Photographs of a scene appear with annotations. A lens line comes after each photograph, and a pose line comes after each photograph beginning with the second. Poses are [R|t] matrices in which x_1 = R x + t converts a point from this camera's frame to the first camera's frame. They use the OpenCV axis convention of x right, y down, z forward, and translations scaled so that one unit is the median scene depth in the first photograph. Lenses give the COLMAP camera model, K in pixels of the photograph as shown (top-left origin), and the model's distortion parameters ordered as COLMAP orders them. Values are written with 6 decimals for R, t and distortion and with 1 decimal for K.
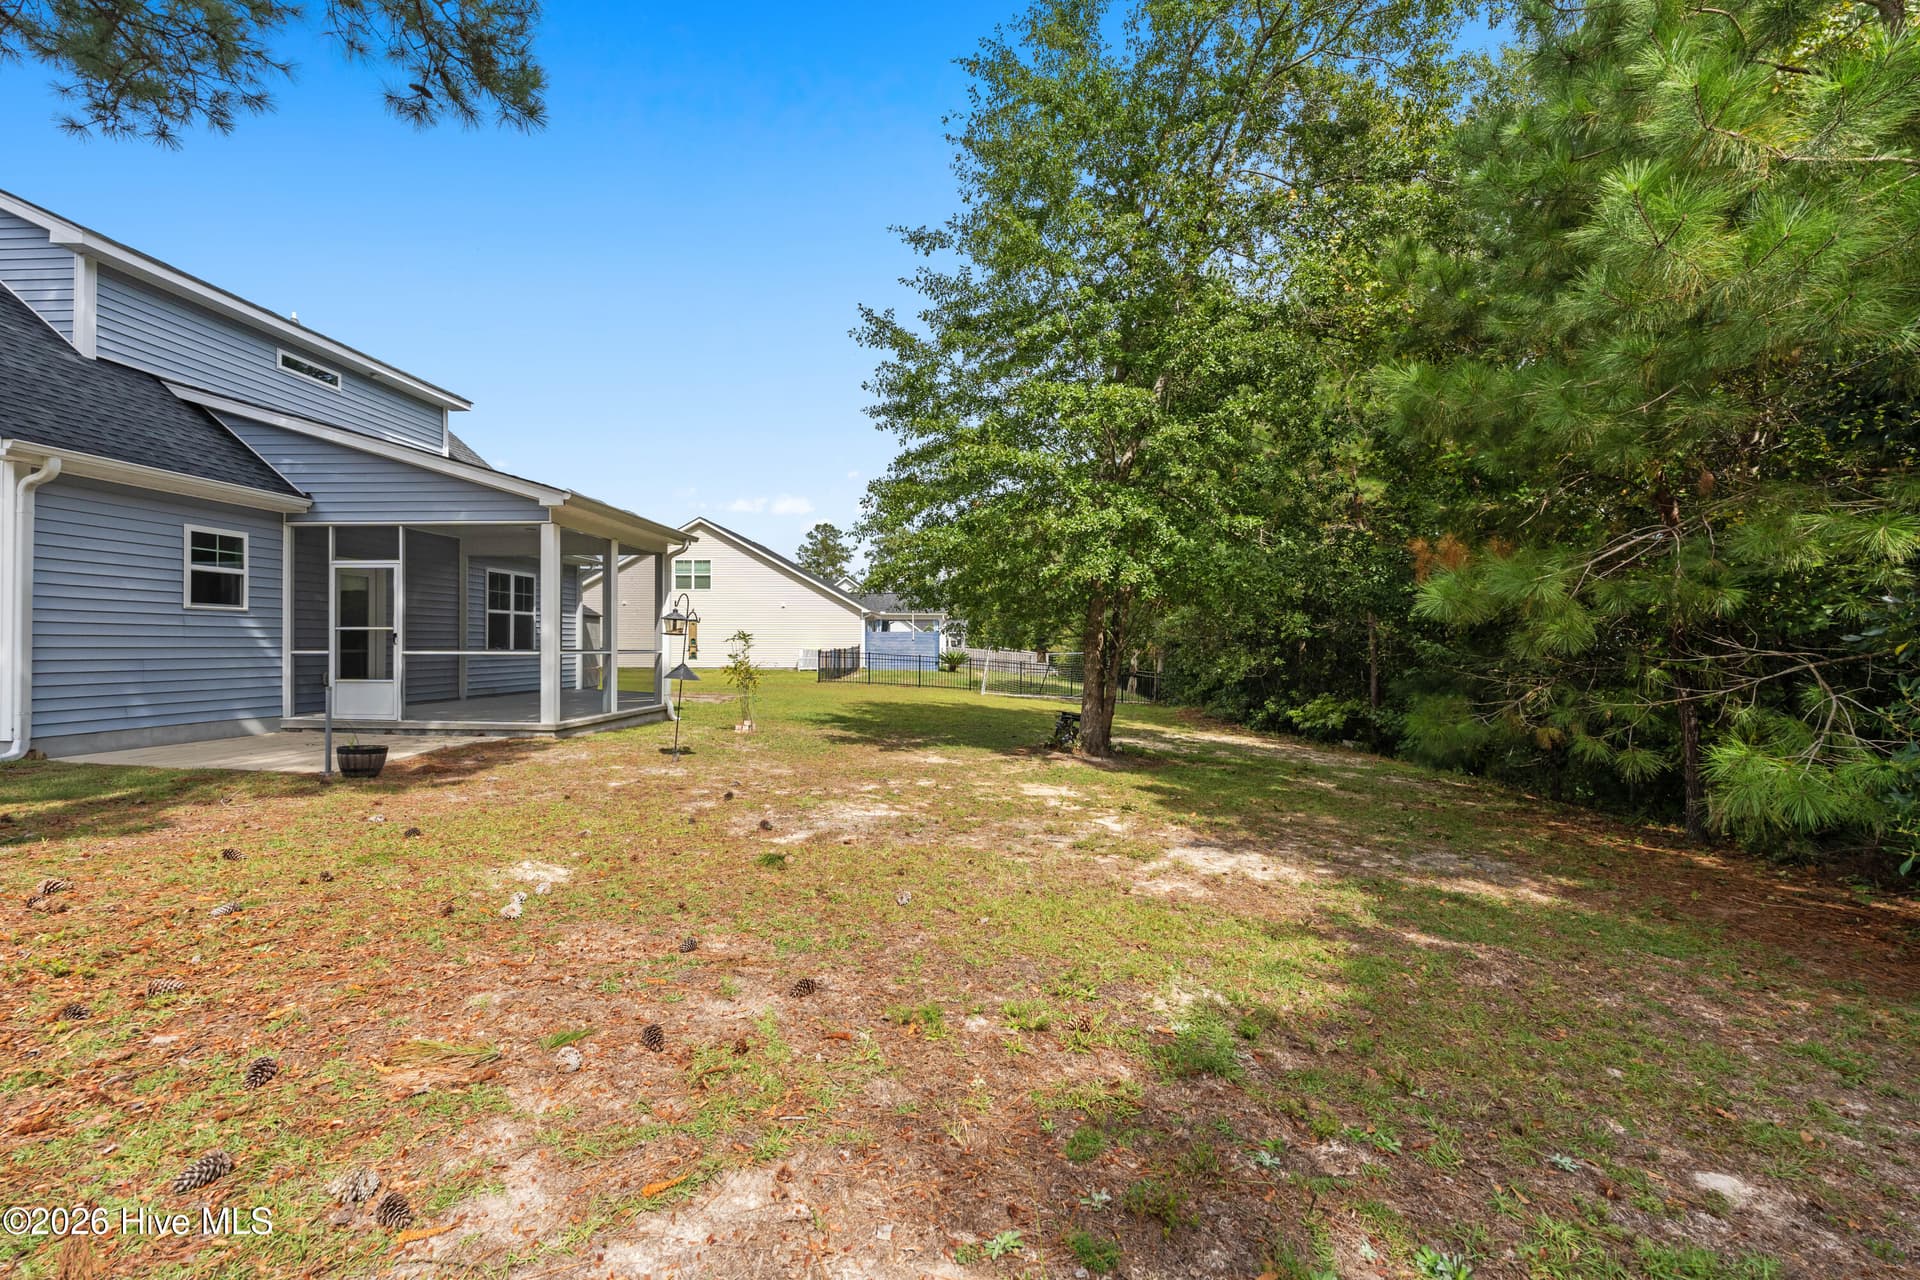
lens RADIAL K [[849.4, 0, 954.9], [0, 849.4, 644.5], [0, 0, 1]] dist [-0.002054, -0.000378]
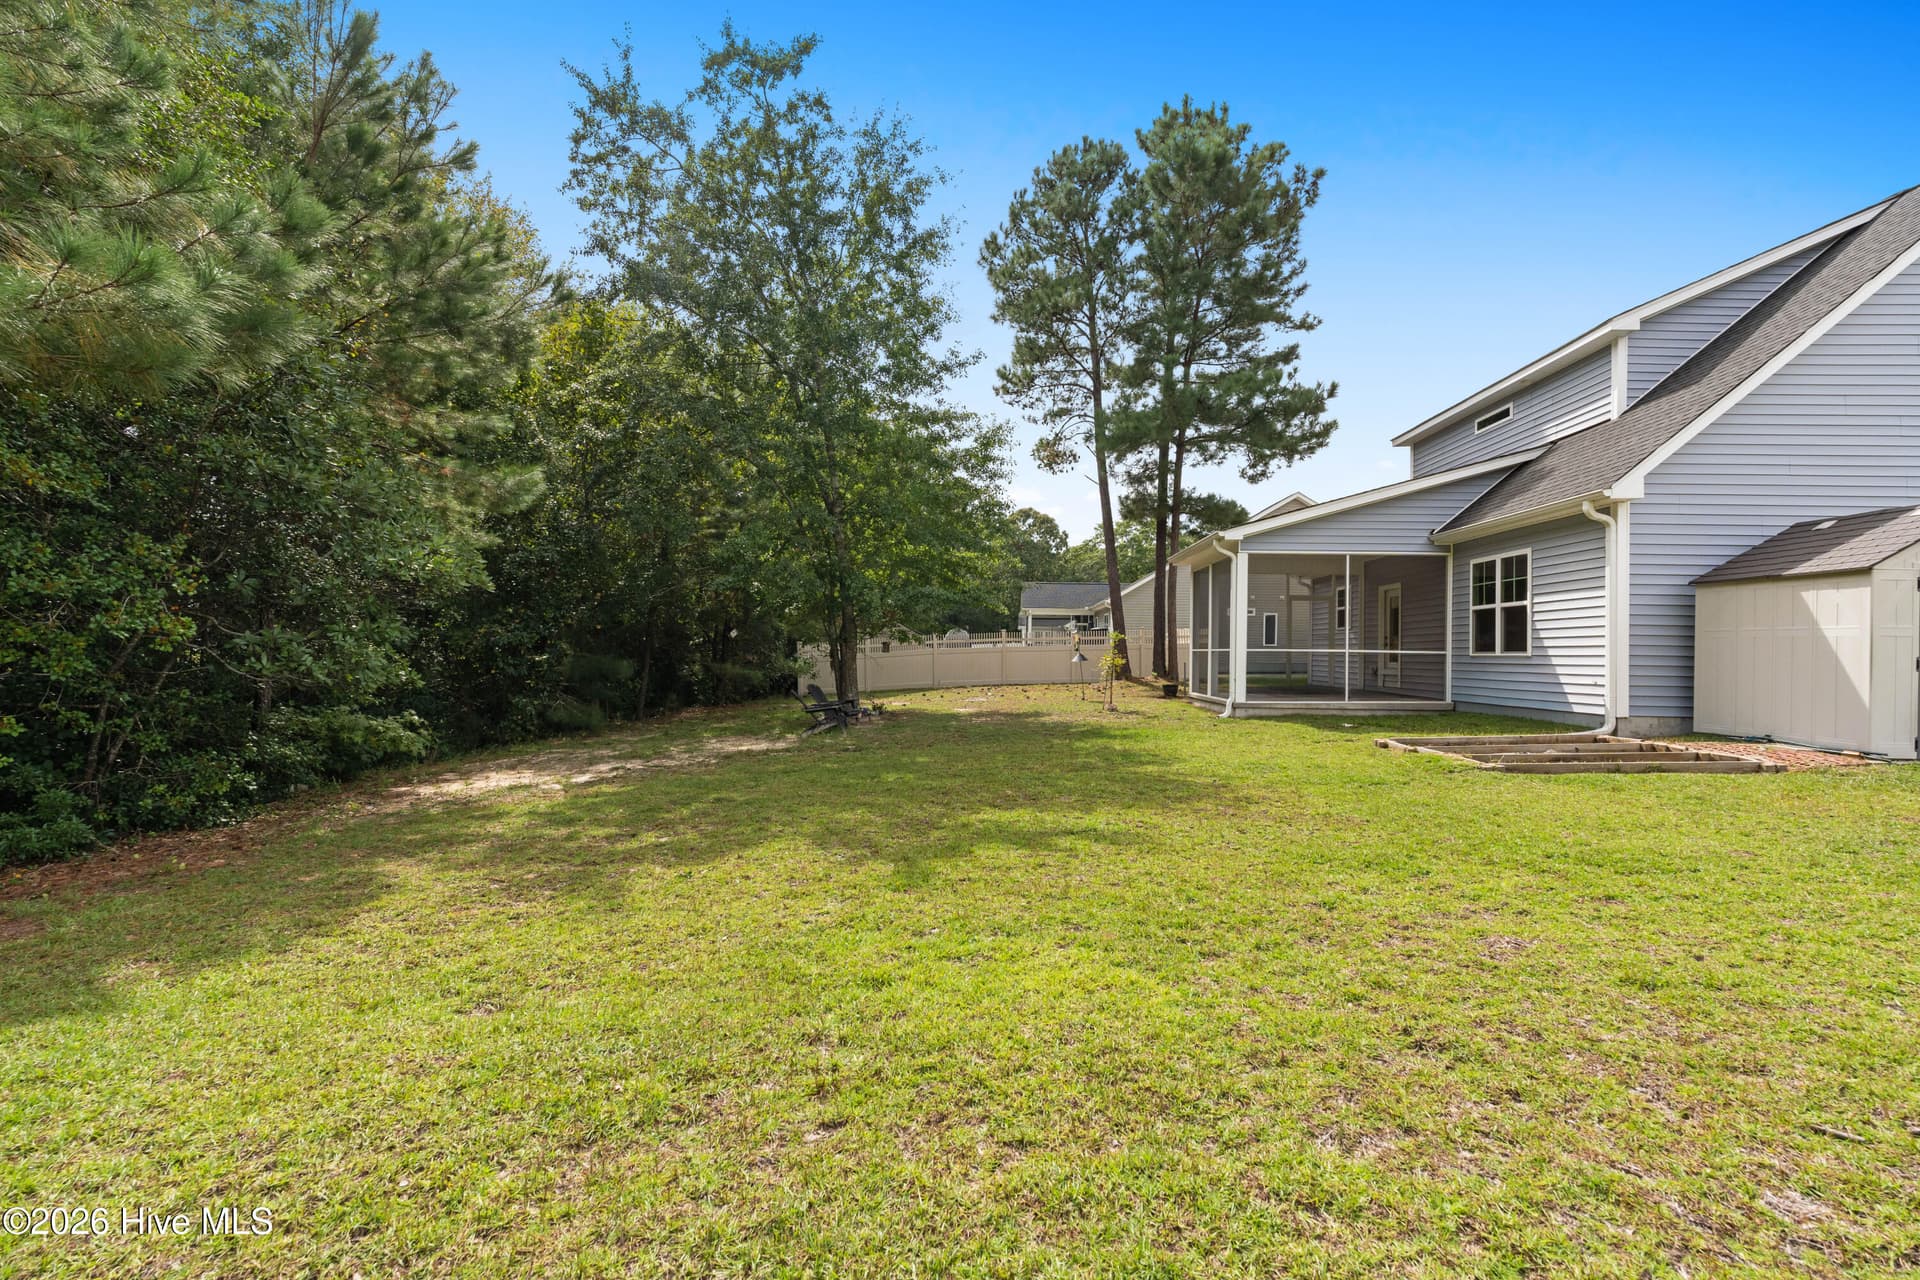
lens RADIAL K [[849.4, 0, 965.4], [0, 849.4, 646.6], [0, 0, 1]] dist [-0.002054, -0.000378]
pose [[-0.999853, -0.002213, -0.017001, 0.010272], [-0.002082, 0.999968, -0.007664, 0.011986], [0.017018, -0.007628, -0.999826, 2.282465]]
